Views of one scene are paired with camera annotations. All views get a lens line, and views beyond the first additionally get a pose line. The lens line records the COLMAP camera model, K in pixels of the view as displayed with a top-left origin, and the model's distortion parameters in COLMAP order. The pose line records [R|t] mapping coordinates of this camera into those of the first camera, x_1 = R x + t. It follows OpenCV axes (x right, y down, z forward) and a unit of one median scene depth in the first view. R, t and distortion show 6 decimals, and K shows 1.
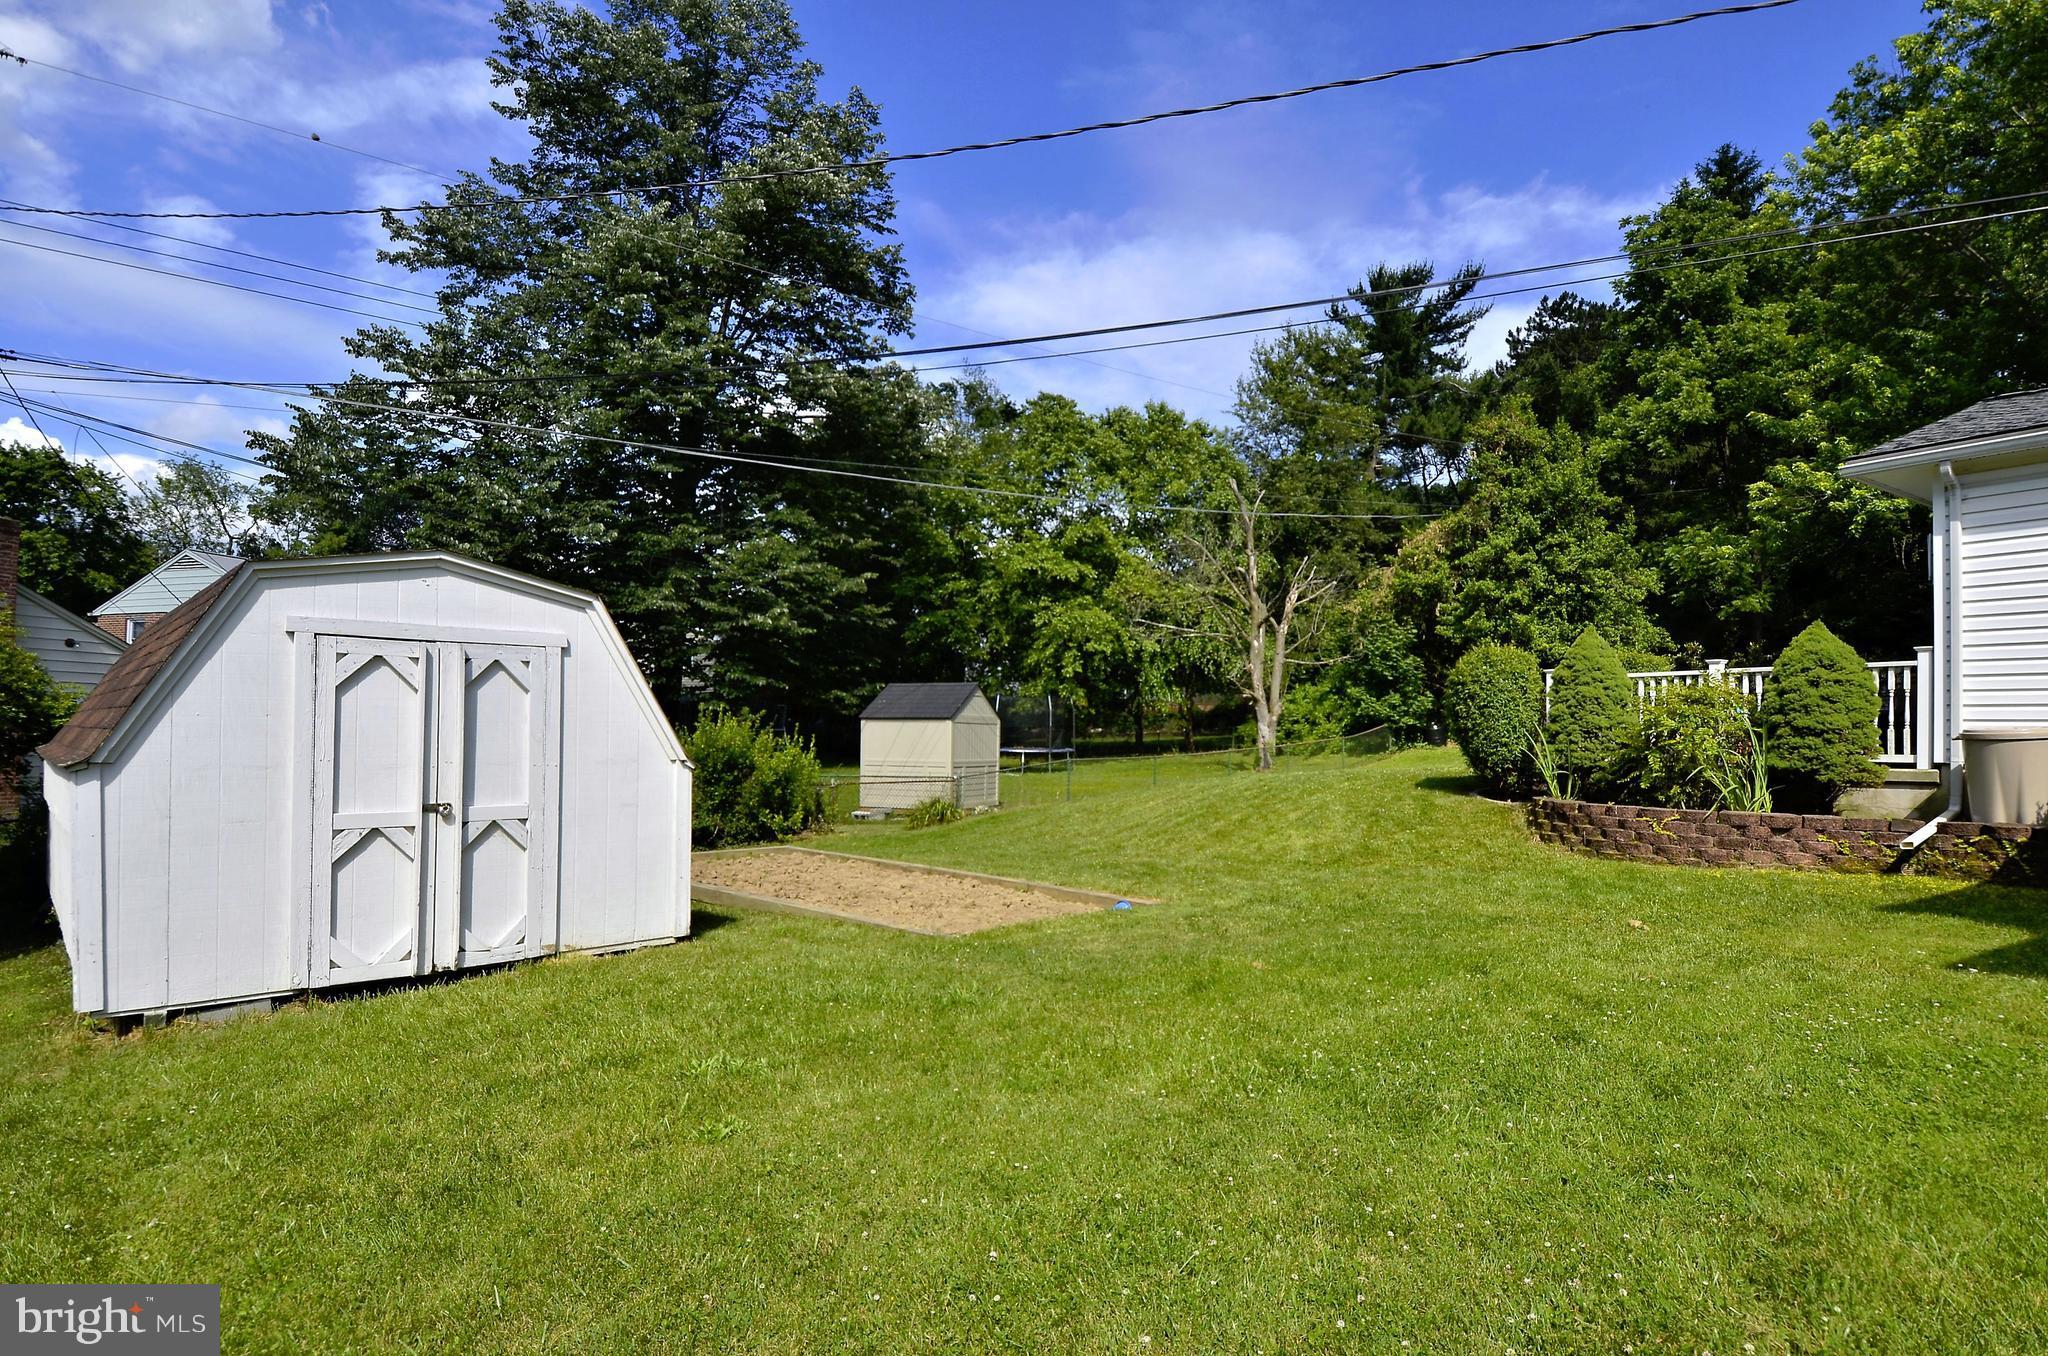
lens RADIAL K [[1056.5, 0, 1036.9], [0, 1056.5, 714.8], [0, 0, 1]] dist [0.002436, -0.007895]
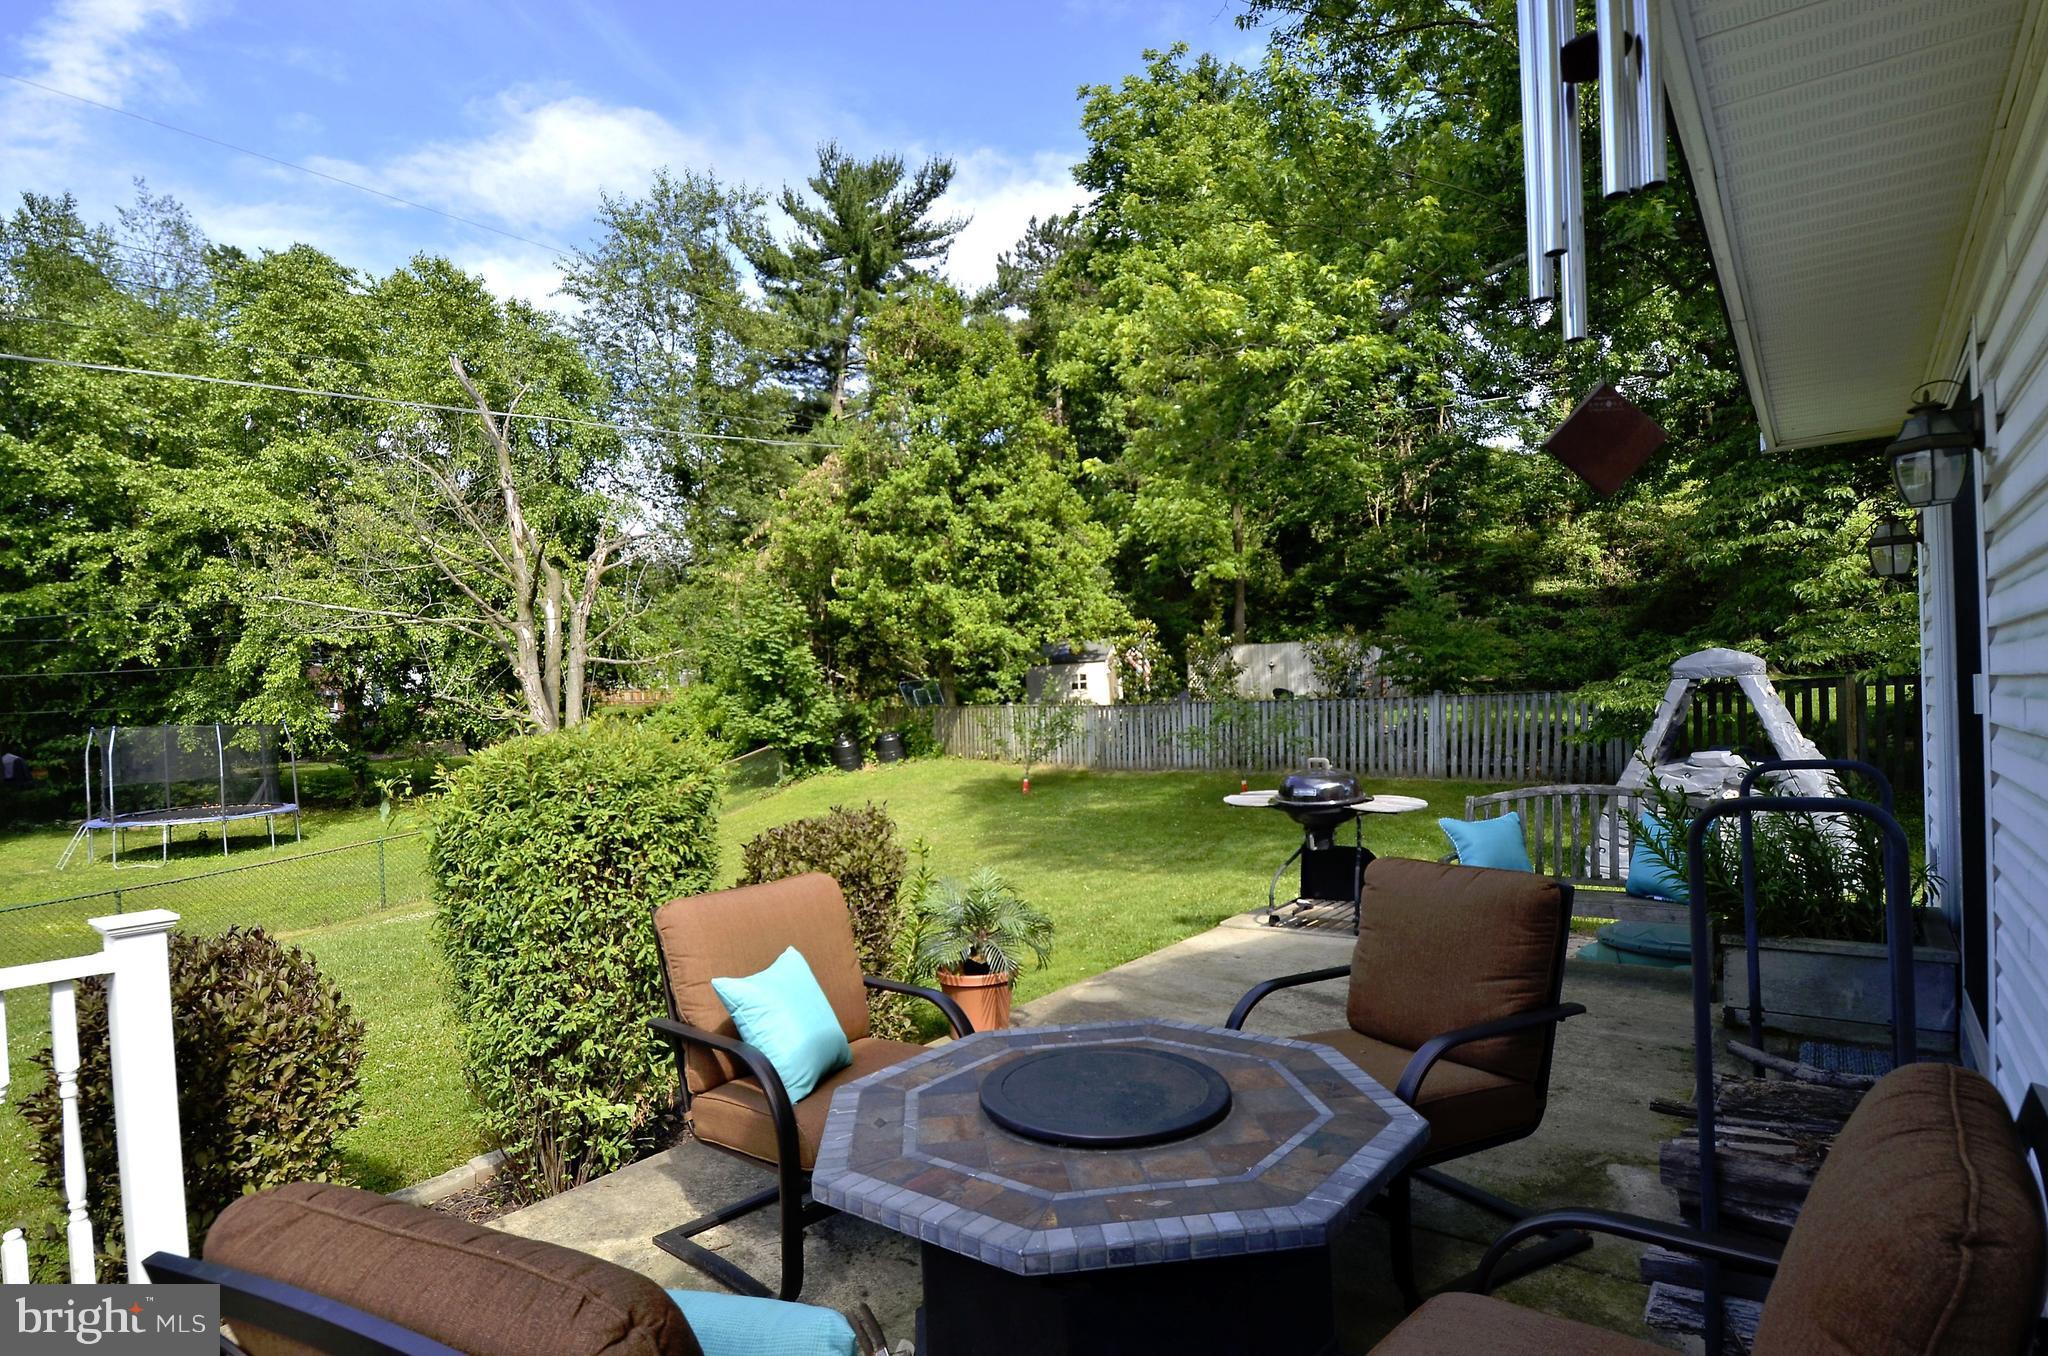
lens RADIAL K [[1056.5, 0, 1036.9], [0, 1056.5, 714.8], [0, 0, 1]] dist [0.002436, -0.007895]
pose [[0.932251, -0.050654, 0.358249, 0.246289], [0.040673, 0.998547, 0.035348, -0.028060], [-0.359519, -0.018382, 0.932957, 0.295340]]
